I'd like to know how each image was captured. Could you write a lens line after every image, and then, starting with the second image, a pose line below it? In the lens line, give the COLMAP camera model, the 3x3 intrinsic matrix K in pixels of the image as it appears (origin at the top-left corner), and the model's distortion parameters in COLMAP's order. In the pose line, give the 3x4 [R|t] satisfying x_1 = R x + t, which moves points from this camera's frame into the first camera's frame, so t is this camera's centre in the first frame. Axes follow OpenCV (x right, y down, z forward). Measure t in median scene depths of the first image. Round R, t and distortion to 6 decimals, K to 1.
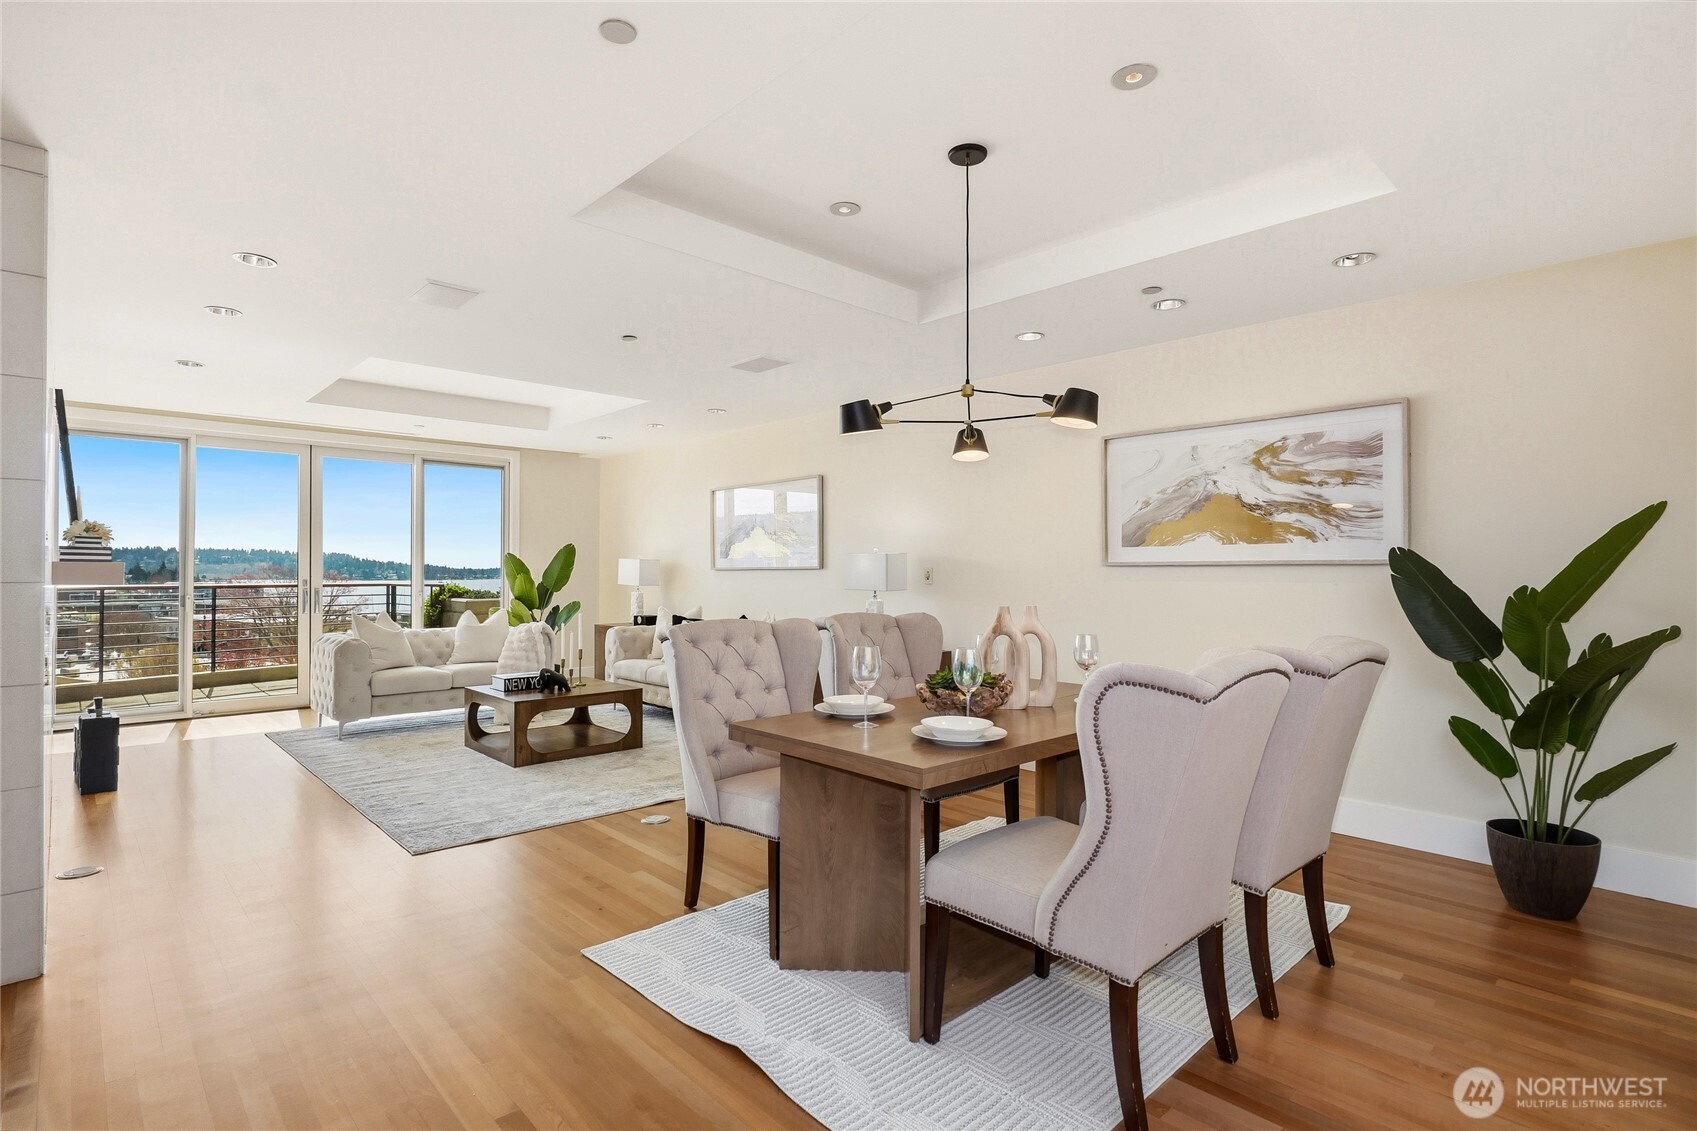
lens RADIAL K [[820.2, 0, 845.1], [0, 820.2, 570.7], [0, 0, 1]] dist [-0.001682, -0.000215]
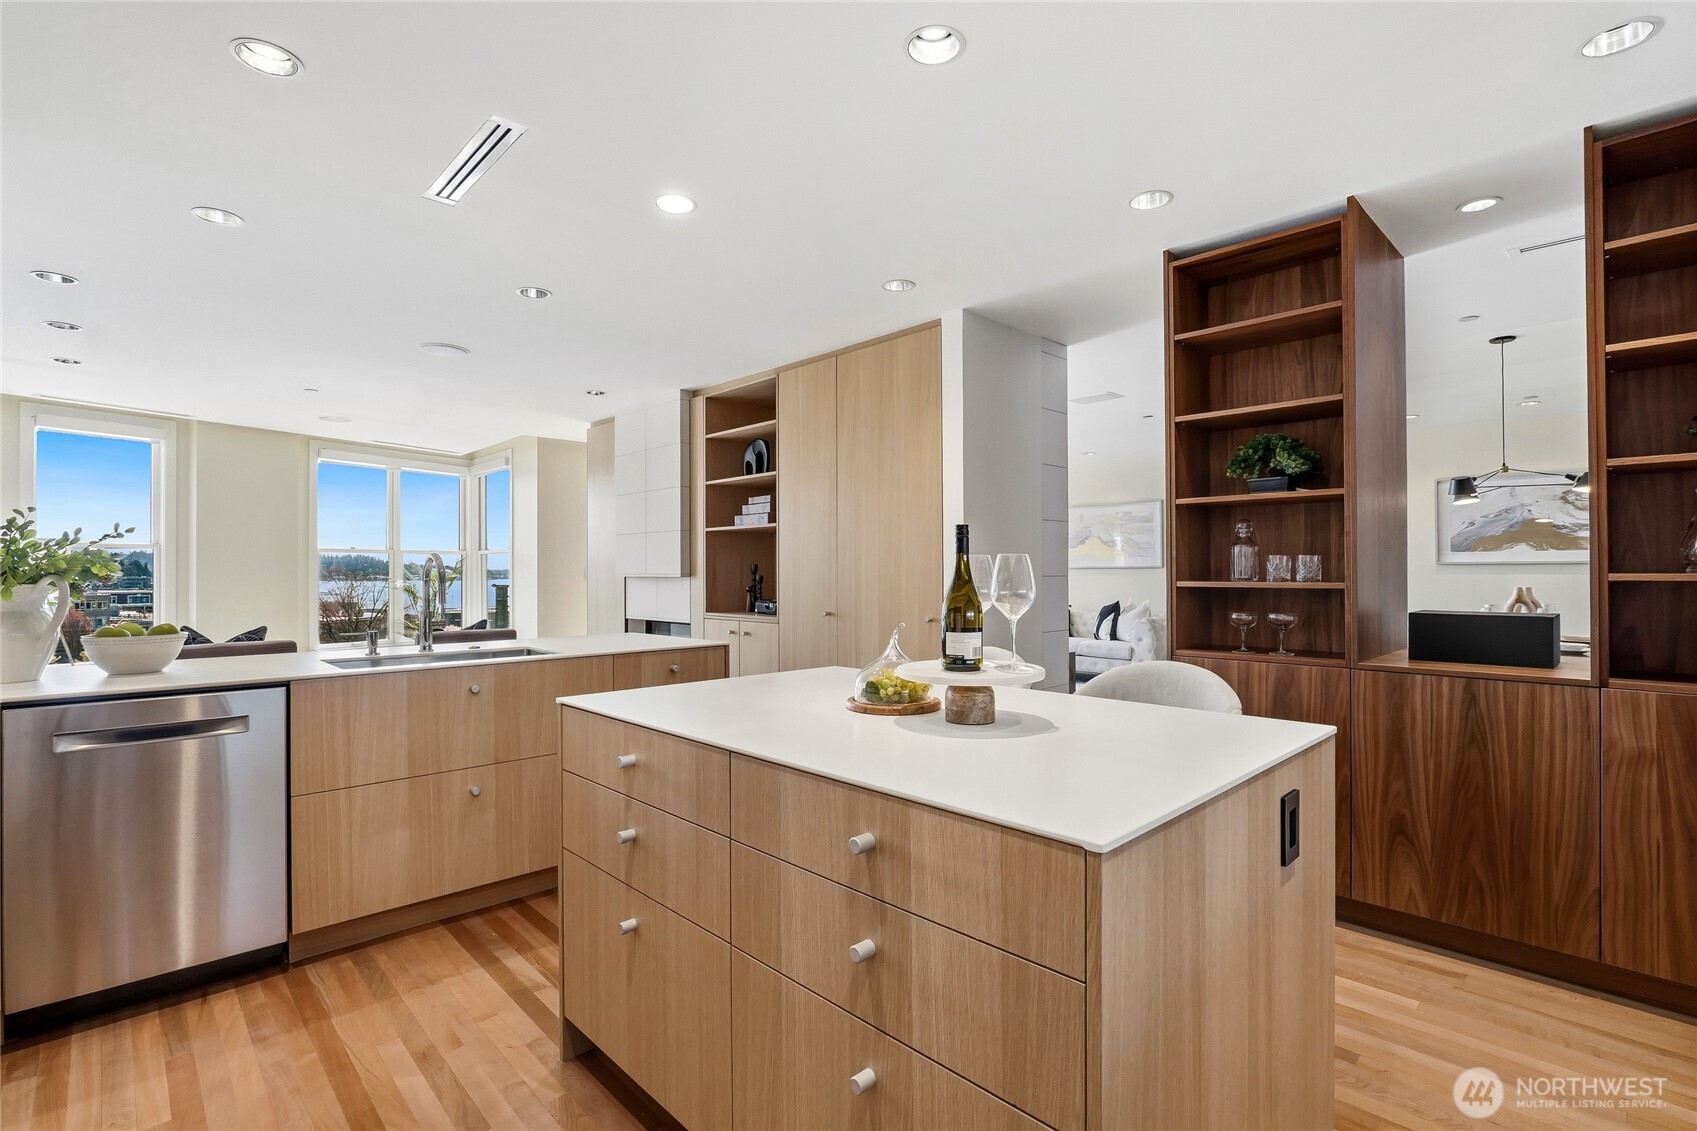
lens RADIAL K [[771.5, 0, 862.7], [0, 771.5, 570.0], [0, 0, 1]] dist [-0.003259, -0.000187]
pose [[0.999951, -0.001284, 0.009792, -0.886085], [0.001300, 0.999998, -0.001668, 0.006234], [-0.009790, 0.001681, 0.999951, -0.483325]]
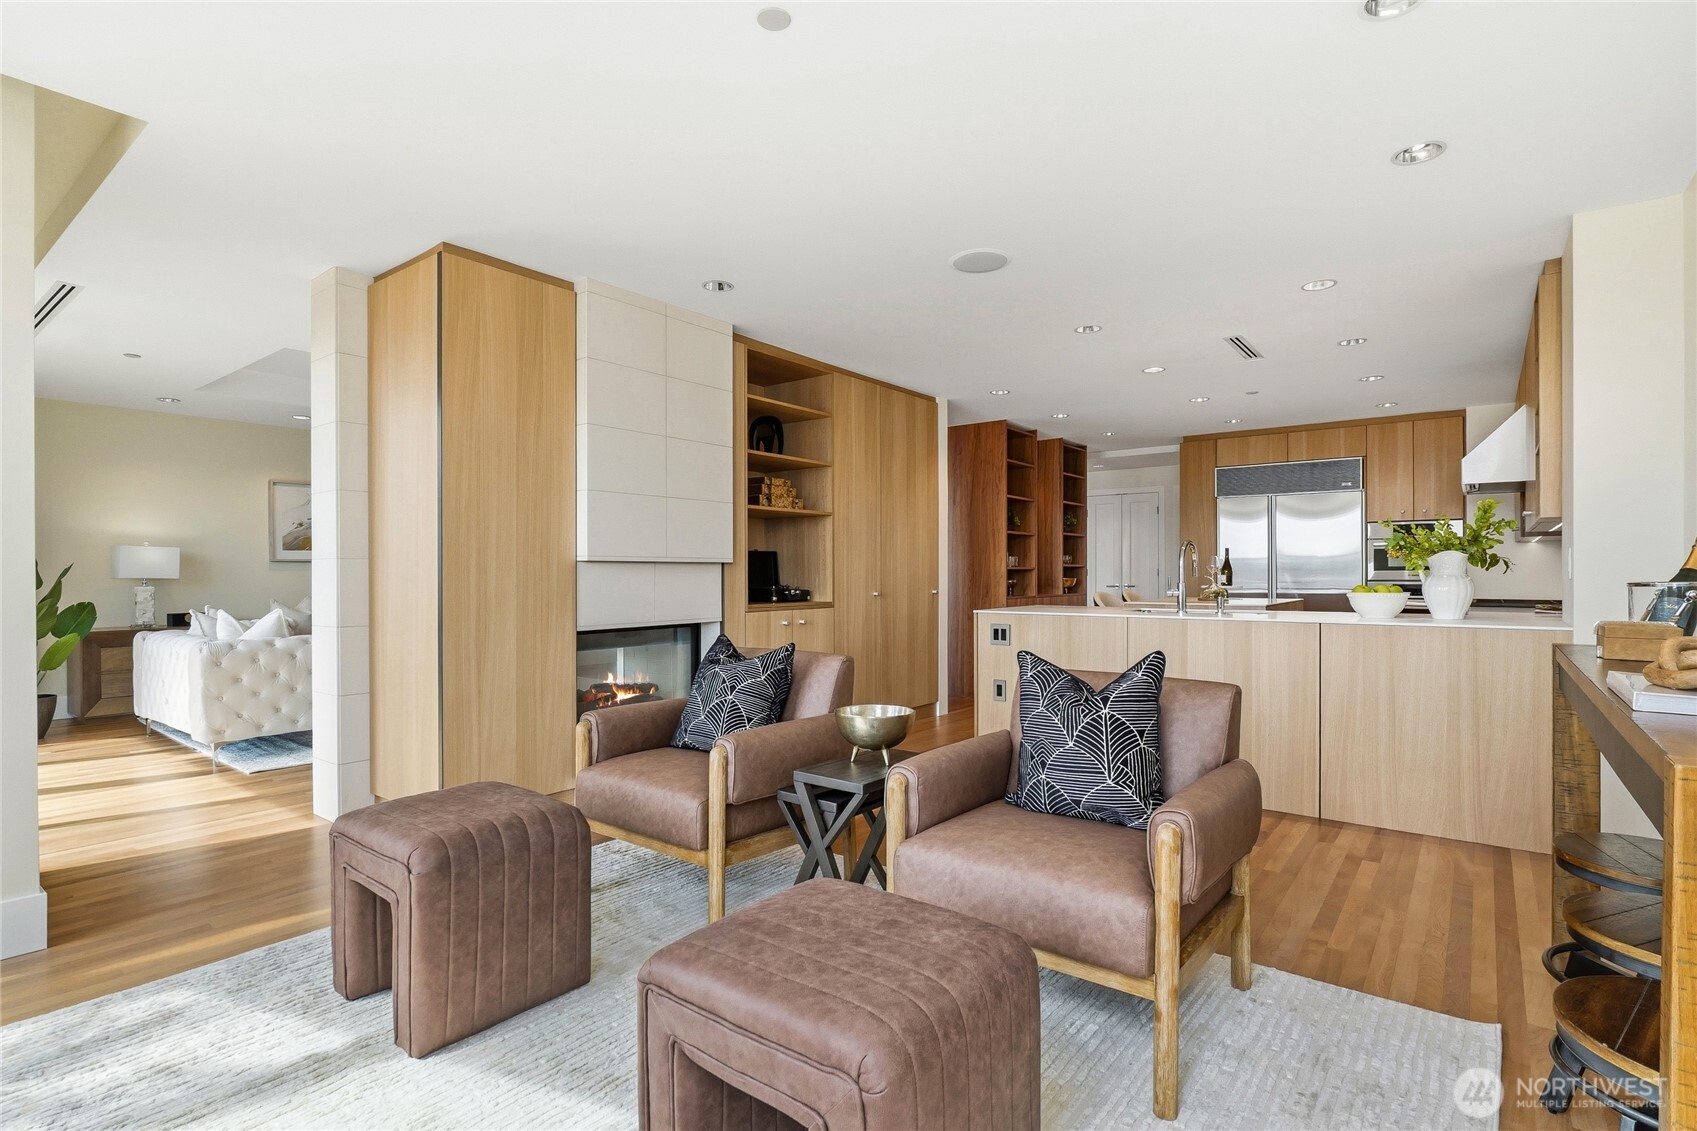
lens RADIAL K [[820.2, 0, 845.1], [0, 820.2, 570.7], [0, 0, 1]] dist [-0.001682, -0.000215]
pose [[-0.152909, 0.003989, 0.988232, -2.670912], [0.004722, 0.999983, -0.003306, 0.038093], [-0.988229, 0.004161, -0.152926, 1.225508]]
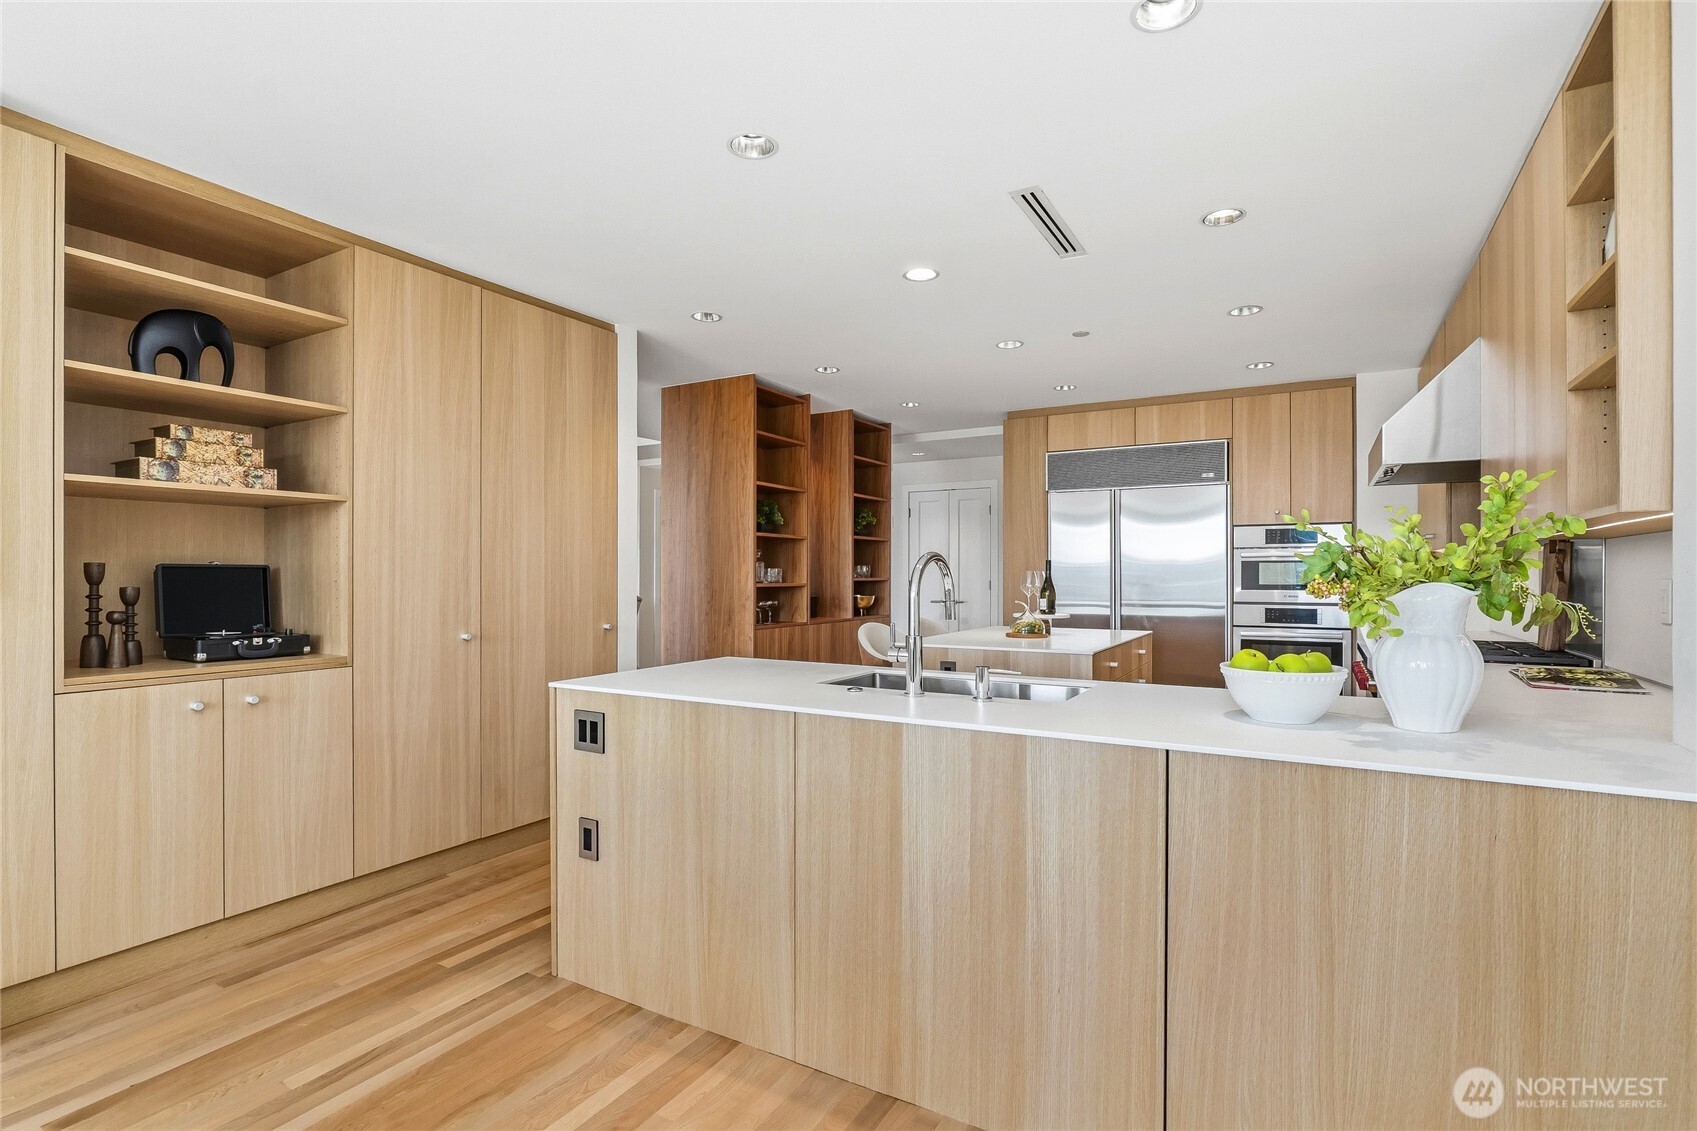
lens RADIAL K [[807.1, 0, 834.3], [0, 807.1, 569.8], [0, 0, 1]] dist [-0.004254, -0.000671]
pose [[-0.272881, 0.005776, 0.962030, -1.994384], [0.002528, 0.999983, -0.005287, 0.000703], [-0.962044, 0.000990, -0.272891, 0.671237]]
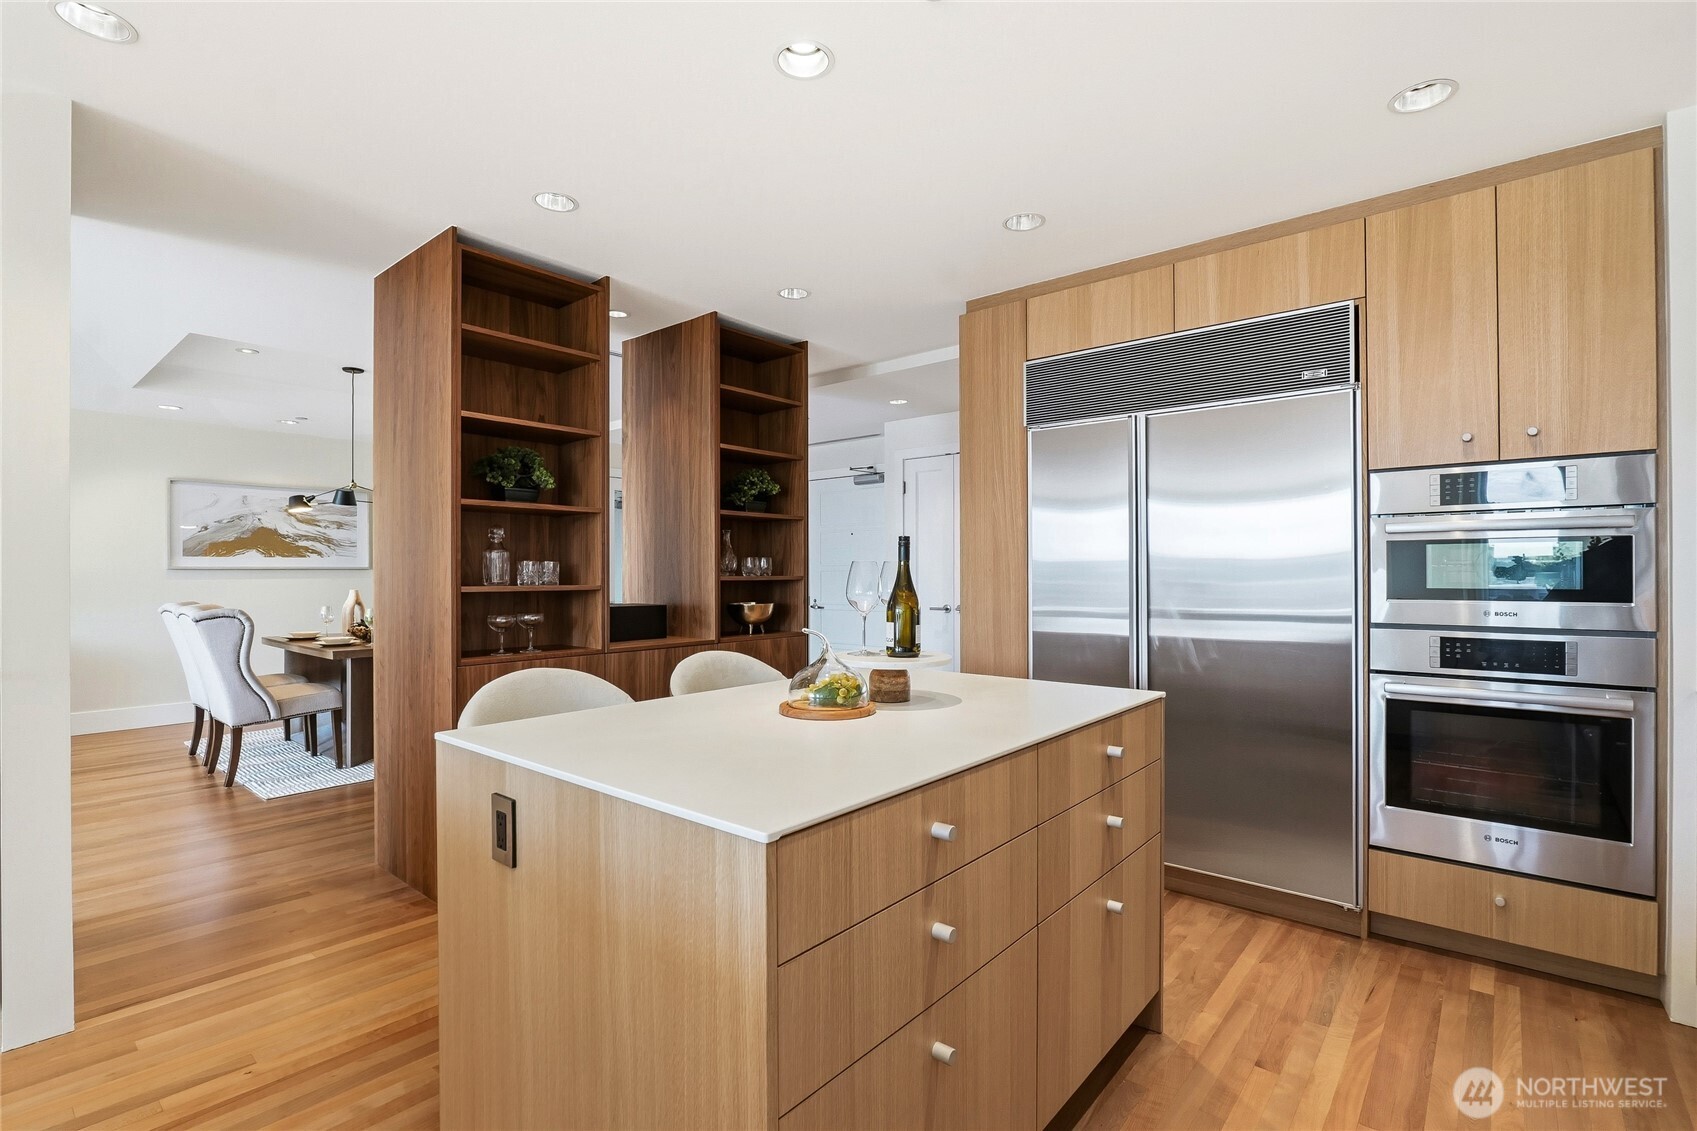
lens RADIAL K [[782.0, 0, 835.1], [0, 782.0, 569.4], [0, 0, 1]] dist [-0.011159, -0.000029]
pose [[-0.101171, 0.003400, 0.994863, -1.304847], [0.005339, 0.999982, -0.002875, 0.004305], [-0.994855, 0.005020, -0.101187, -0.000034]]
